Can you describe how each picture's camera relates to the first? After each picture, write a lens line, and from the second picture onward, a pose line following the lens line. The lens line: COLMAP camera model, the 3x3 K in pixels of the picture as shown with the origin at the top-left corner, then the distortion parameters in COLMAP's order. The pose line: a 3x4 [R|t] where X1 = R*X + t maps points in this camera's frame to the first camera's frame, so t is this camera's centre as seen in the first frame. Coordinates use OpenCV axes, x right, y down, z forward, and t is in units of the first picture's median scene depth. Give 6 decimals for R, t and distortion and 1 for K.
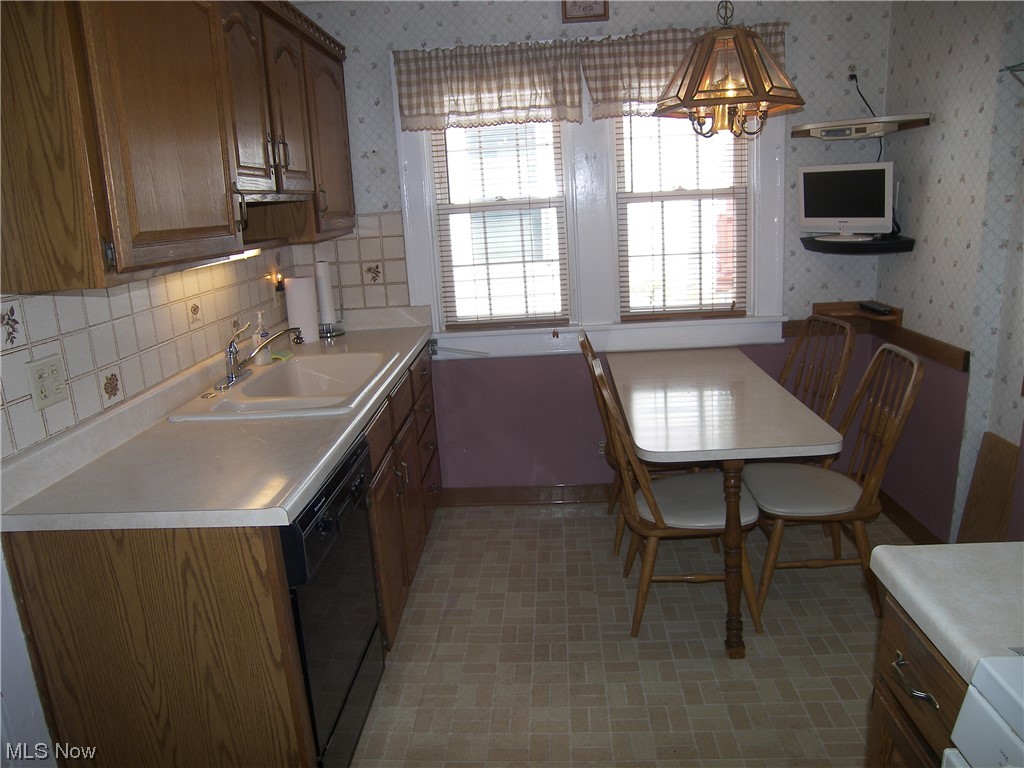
lens RADIAL K [[744.6, 0, 512.0], [0, 744.6, 384.0], [0, 0, 1]] dist [-0.171777, 0.124185]
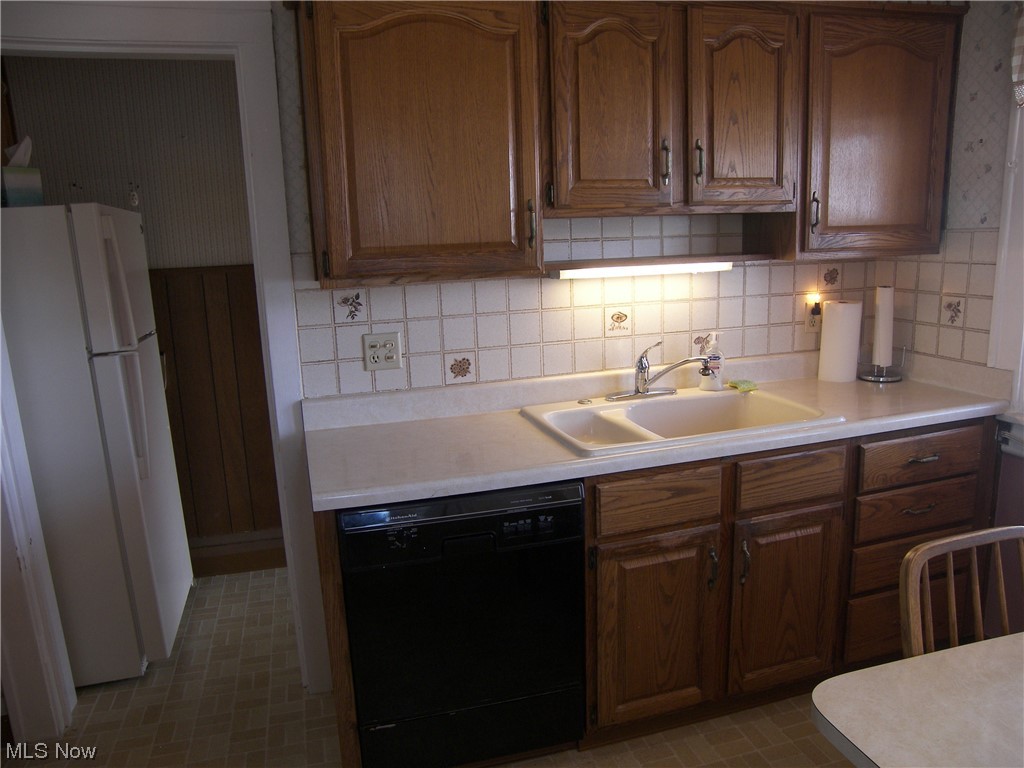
lens RADIAL K [[744.6, 0, 512.0], [0, 744.6, 384.0], [0, 0, 1]] dist [-0.171777, 0.124185]
pose [[0.303513, 0.227825, -0.925190, 0.595582], [-0.204797, 0.963898, 0.170172, -0.192172], [0.930558, 0.137827, 0.339213, 0.635721]]
